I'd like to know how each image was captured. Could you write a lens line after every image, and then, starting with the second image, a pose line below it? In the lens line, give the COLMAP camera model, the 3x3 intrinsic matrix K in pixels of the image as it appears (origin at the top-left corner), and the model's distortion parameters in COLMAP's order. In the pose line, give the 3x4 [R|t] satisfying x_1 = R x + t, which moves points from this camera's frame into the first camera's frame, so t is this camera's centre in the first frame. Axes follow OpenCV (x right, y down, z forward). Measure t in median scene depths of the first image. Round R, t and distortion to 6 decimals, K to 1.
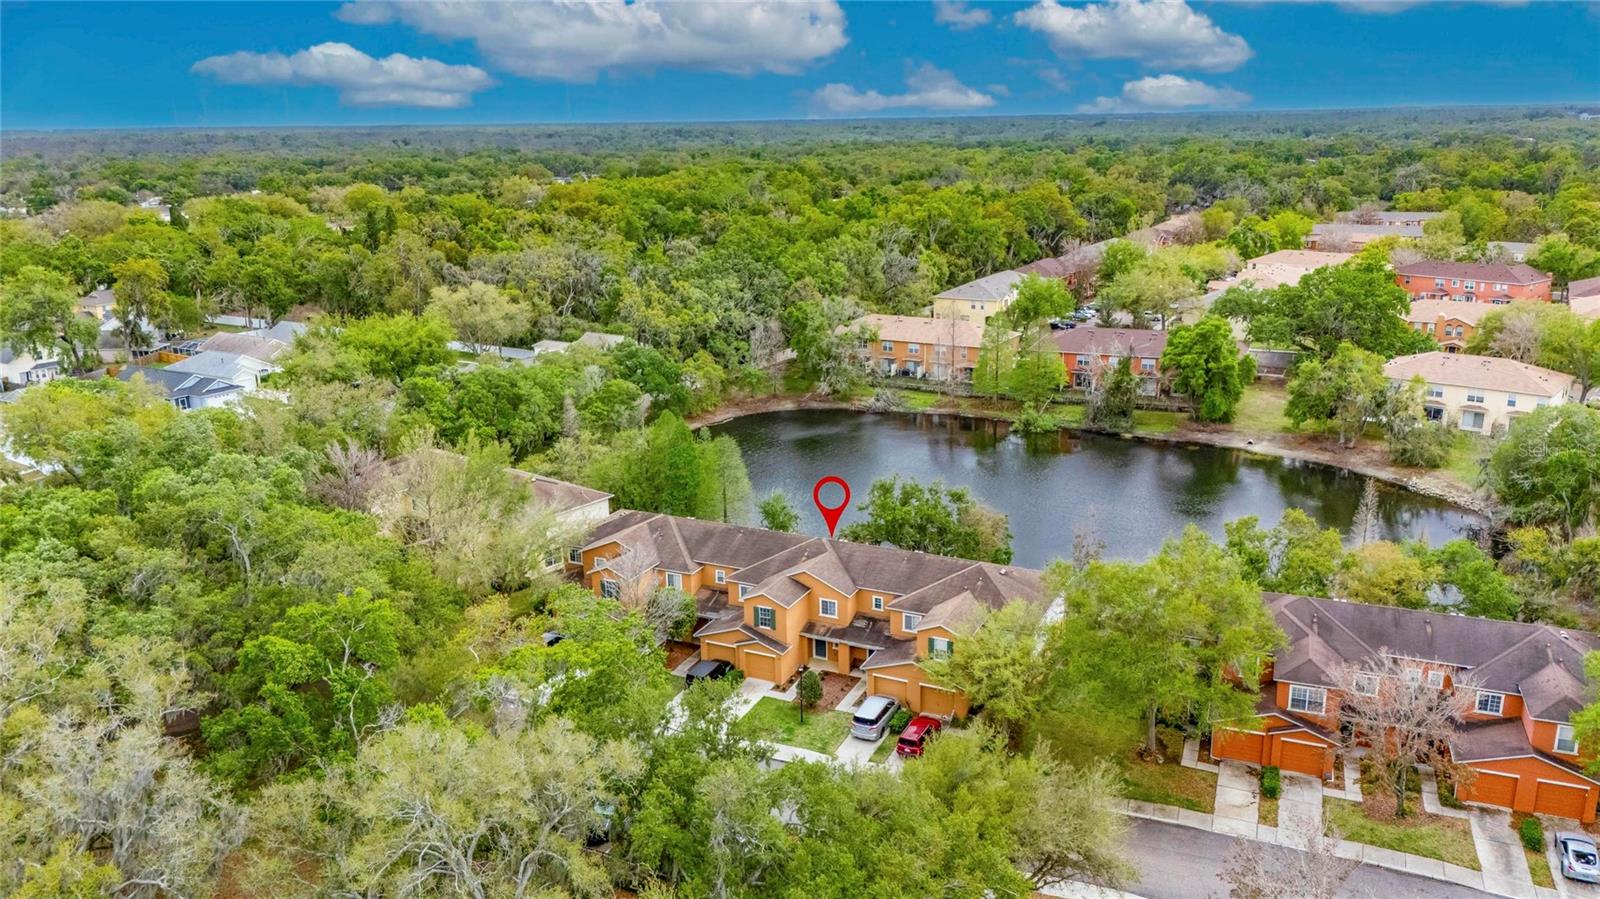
lens RADIAL K [[1168.7, 0, 800.0], [0, 1168.7, 449.5], [0, 0, 1]] dist [0.065947, -0.058206]
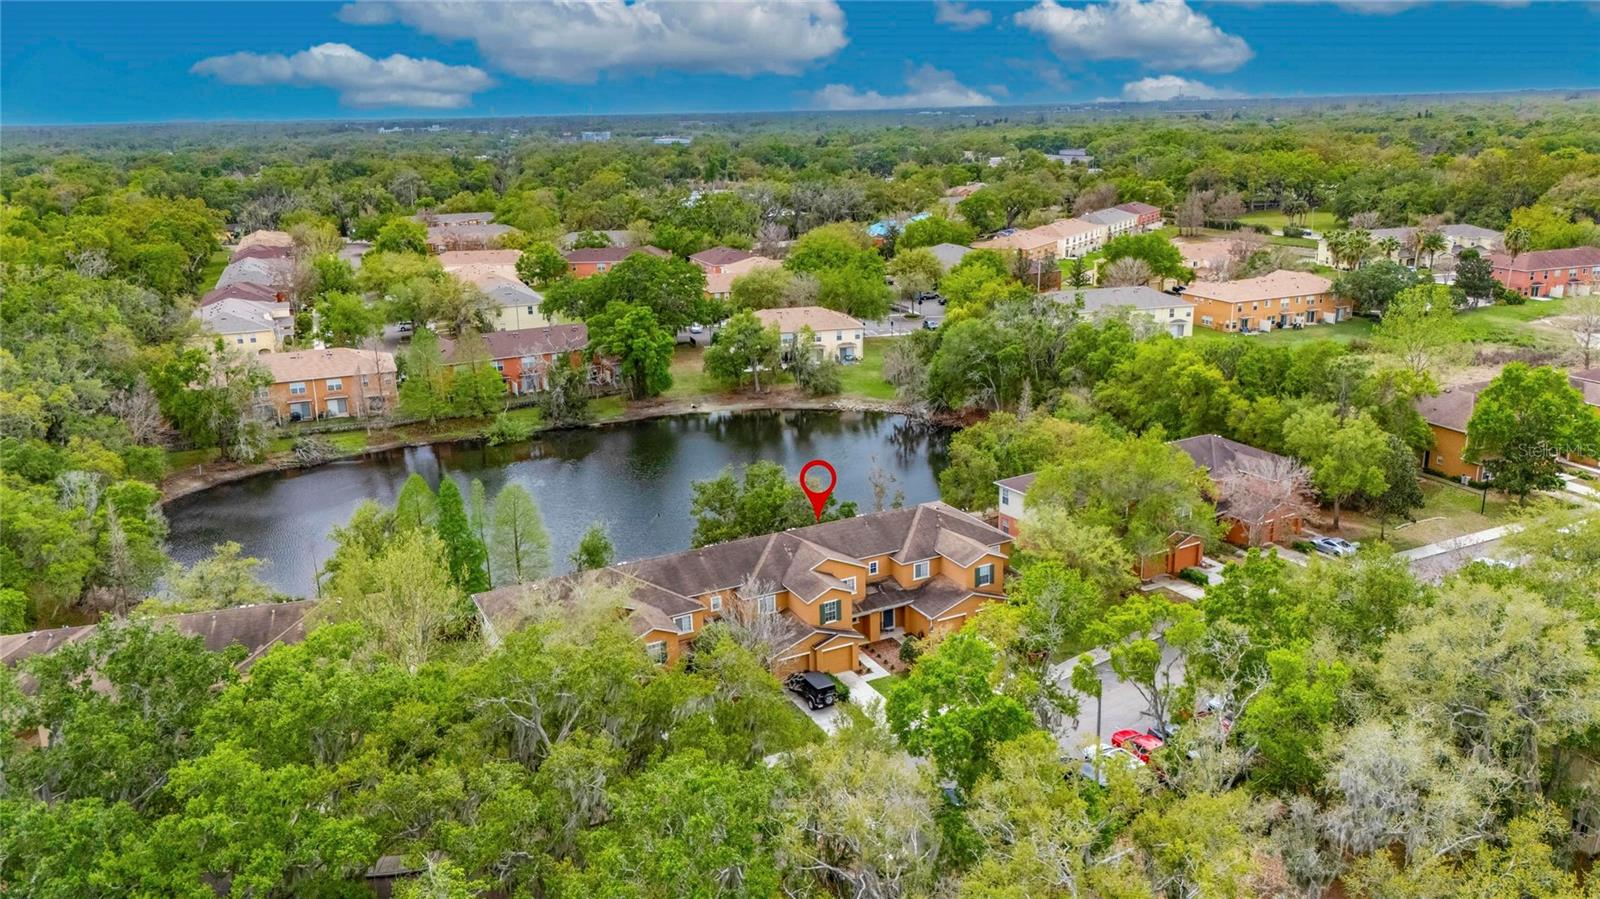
lens RADIAL K [[1175.4, 0, 799.0], [0, 1175.4, 424.5], [0, 0, 1]] dist [0.120606, -0.129577]
pose [[0.607003, -0.203602, 0.768176, -0.479438], [0.229503, 0.970349, 0.075837, -0.057003], [-0.760839, 0.130265, 0.635732, 0.220612]]
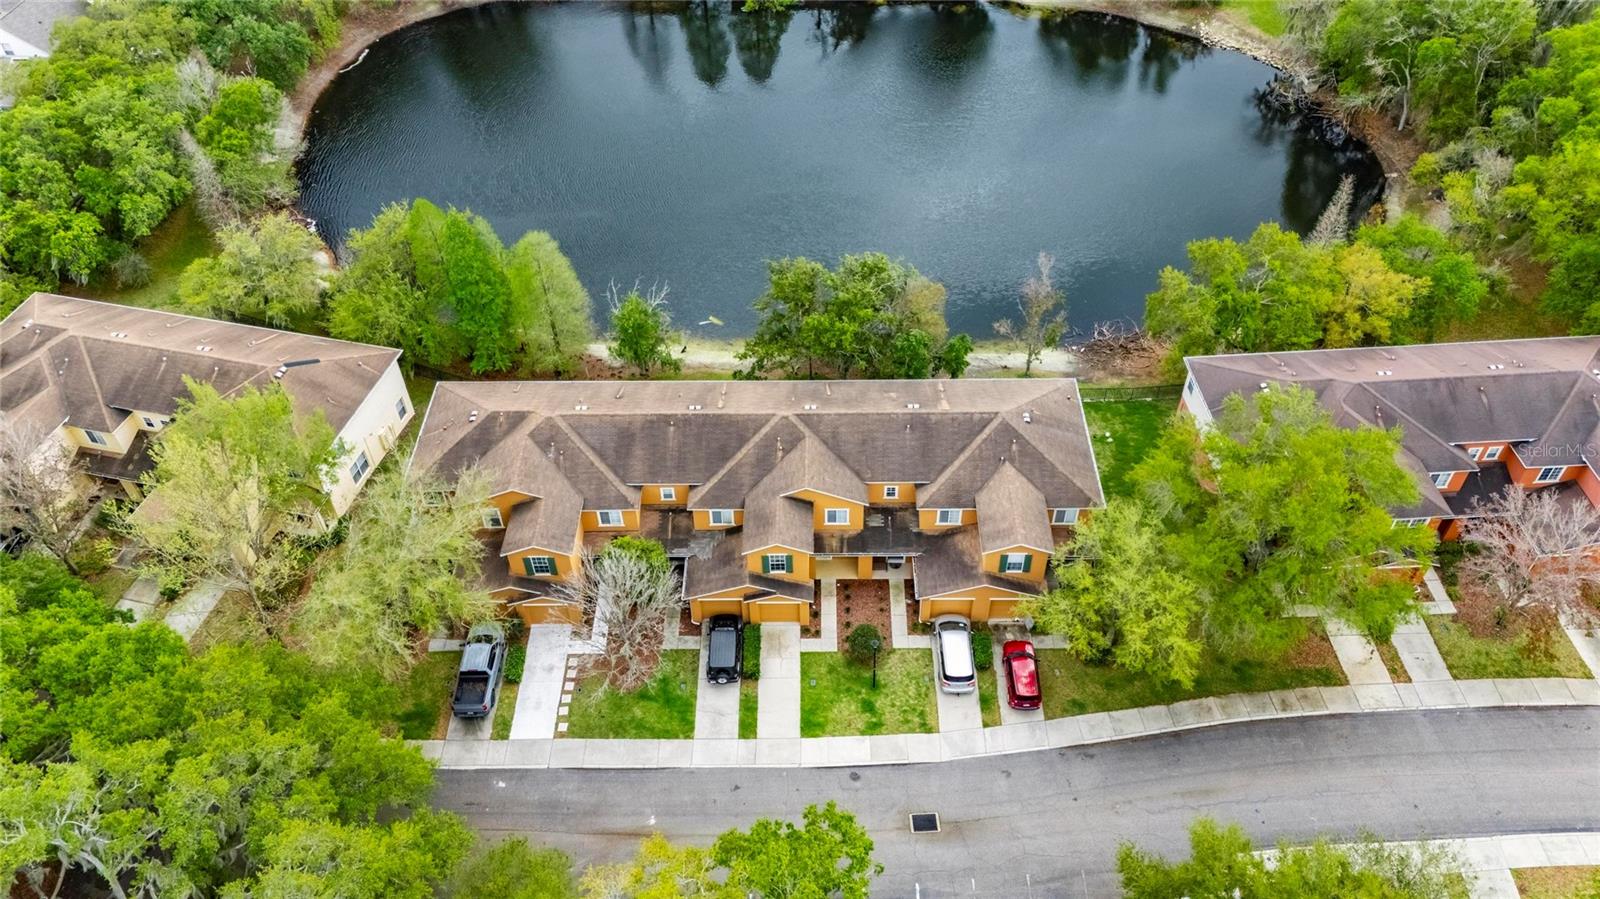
lens RADIAL K [[1168.7, 0, 800.0], [0, 1168.7, 449.5], [0, 0, 1]] dist [0.065947, -0.058206]
pose [[0.903745, -0.302225, 0.303158, -0.140352], [0.115854, 0.854452, 0.506449, -0.192143], [-0.412095, -0.422579, 0.807220, 0.241625]]
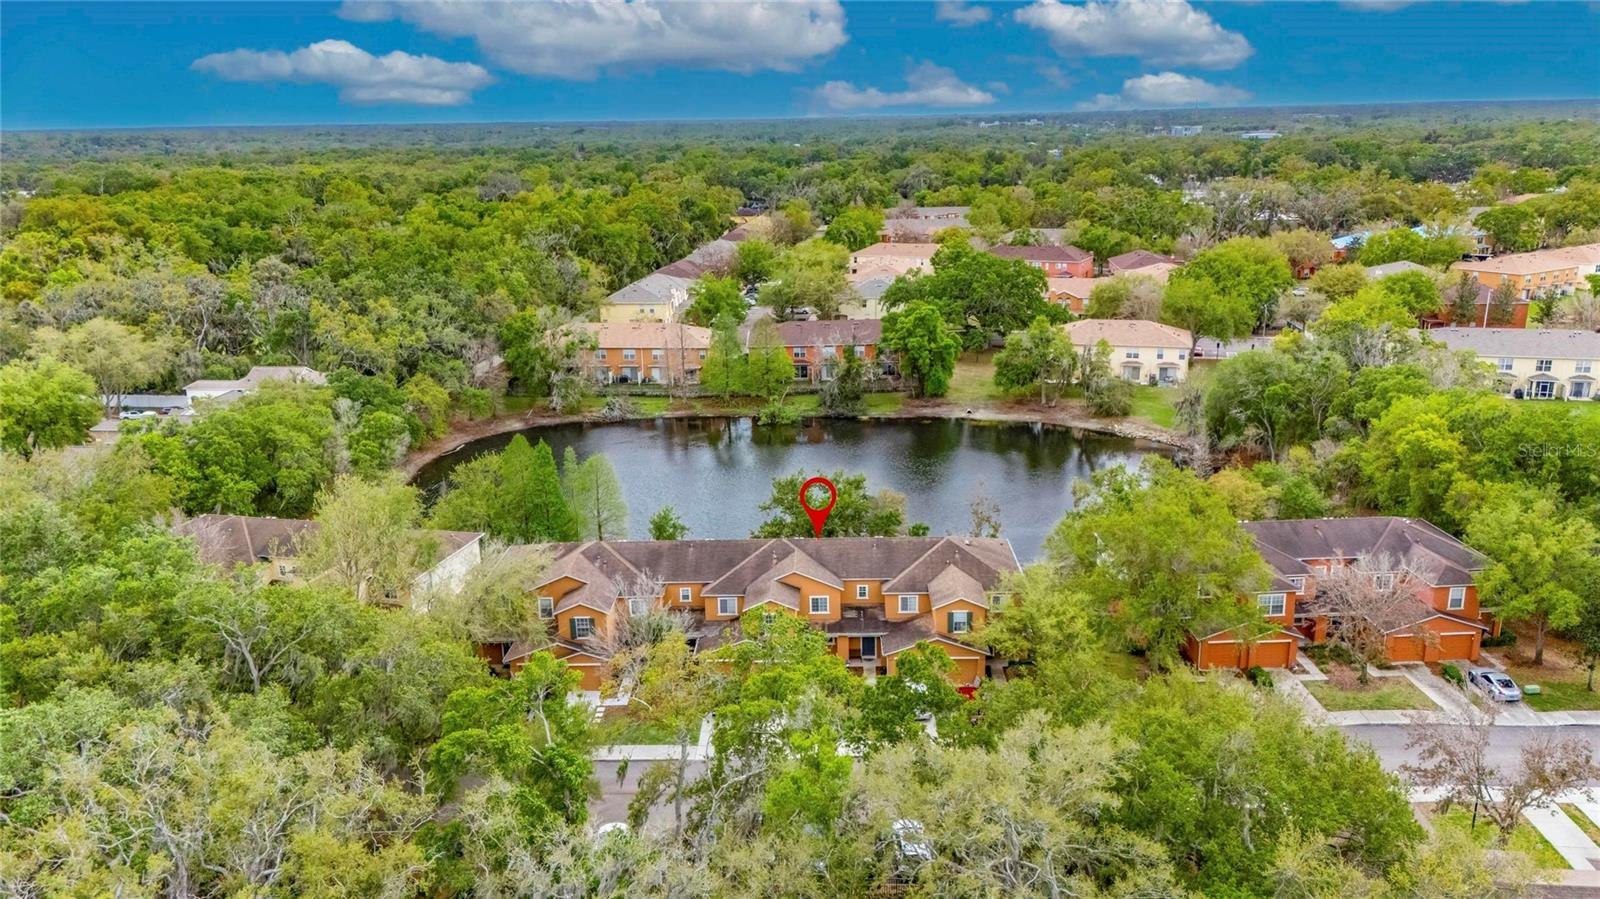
lens RADIAL K [[1168.7, 0, 800.0], [0, 1168.7, 449.5], [0, 0, 1]] dist [0.065947, -0.058206]
pose [[0.909621, -0.115840, 0.398962, -0.233866], [0.118288, 0.992806, 0.018570, -0.010730], [-0.398242, 0.030301, 0.916780, 0.051455]]
